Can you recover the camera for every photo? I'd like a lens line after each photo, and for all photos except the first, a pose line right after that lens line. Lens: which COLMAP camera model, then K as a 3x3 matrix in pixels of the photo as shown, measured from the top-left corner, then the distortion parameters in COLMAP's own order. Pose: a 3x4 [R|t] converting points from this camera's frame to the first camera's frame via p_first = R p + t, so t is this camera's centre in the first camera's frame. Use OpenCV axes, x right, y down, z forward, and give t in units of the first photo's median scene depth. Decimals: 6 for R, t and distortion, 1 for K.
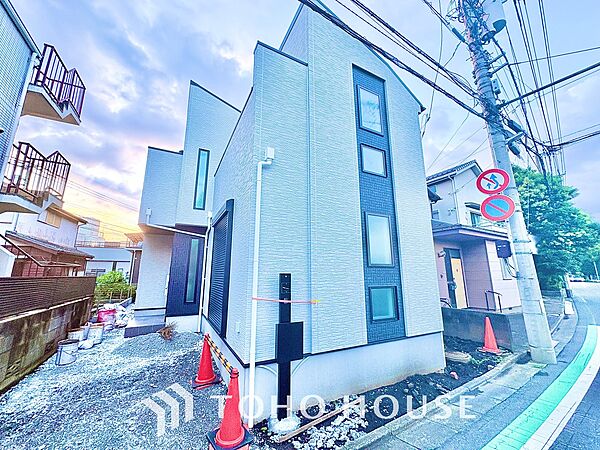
lens RADIAL K [[239.5, 0, 300.0], [0, 239.5, 225.0], [0, 0, 1]] dist [0.001067, 0.000169]
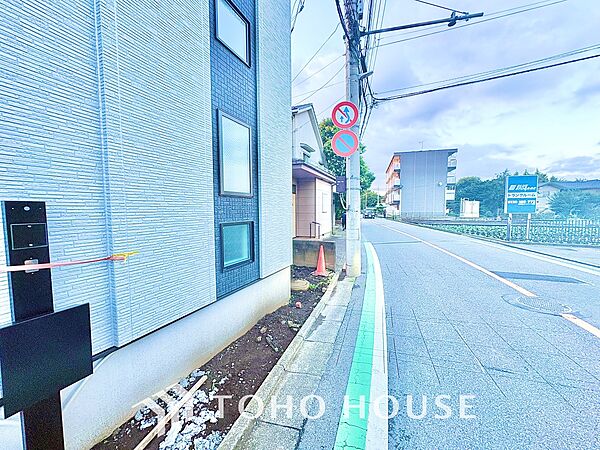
lens RADIAL K [[239.5, 0, 300.0], [0, 239.5, 225.0], [0, 0, 1]] dist [0.001067, 0.000169]
pose [[0.790708, -0.042575, 0.610711, 0.040382], [-0.122080, 0.966577, 0.225445, 0.067572], [-0.599897, -0.252817, 0.759083, 0.295333]]
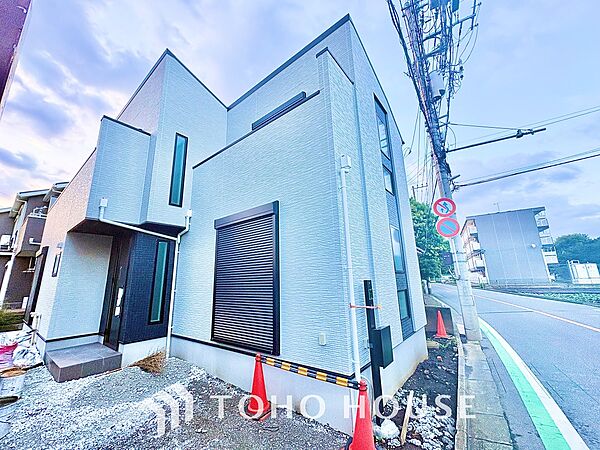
lens RADIAL K [[239.5, 0, 300.0], [0, 239.5, 225.0], [0, 0, 1]] dist [0.001067, 0.000169]
pose [[0.915441, 0.065539, 0.397079, -0.540636], [-0.053355, 0.997706, -0.041668, 0.017303], [-0.398899, 0.016959, 0.916838, 0.121302]]
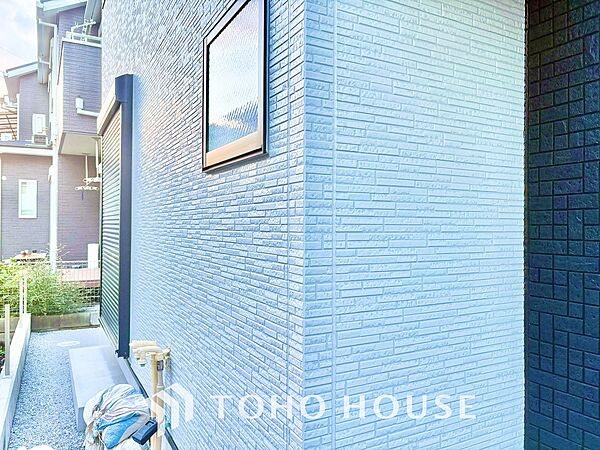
lens RADIAL K [[455.1, 0, 300.0], [0, 455.1, 225.0], [0, 0, 1]] dist [-0.001707, -0.001625]
pose [[0.999766, 0.008608, 0.019823, -1.178888], [-0.012427, 0.979424, 0.201431, 0.288499], [-0.017681, -0.201630, 0.979302, 1.487070]]
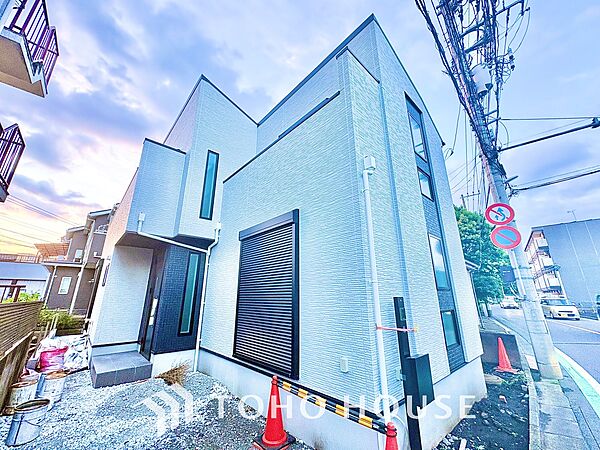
lens RADIAL K [[239.5, 0, 300.0], [0, 239.5, 225.0], [0, 0, 1]] dist [0.001067, 0.000169]
pose [[0.968571, 0.070443, 0.238552, -0.459281], [-0.049116, 0.994341, -0.094202, 0.029190], [-0.243838, 0.079525, 0.966550, 0.158327]]
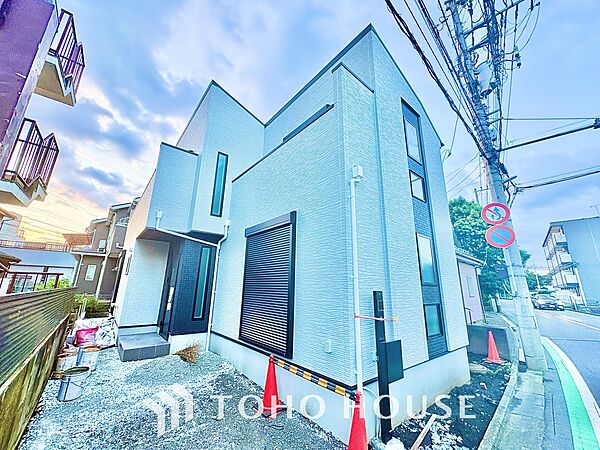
lens RADIAL K [[239.5, 0, 300.0], [0, 239.5, 225.0], [0, 0, 1]] dist [0.001067, 0.000169]
pose [[0.978358, 0.072412, 0.193833, -0.430524], [-0.062482, 0.996424, -0.056872, 0.002137], [-0.197258, 0.043530, 0.979385, 0.046158]]
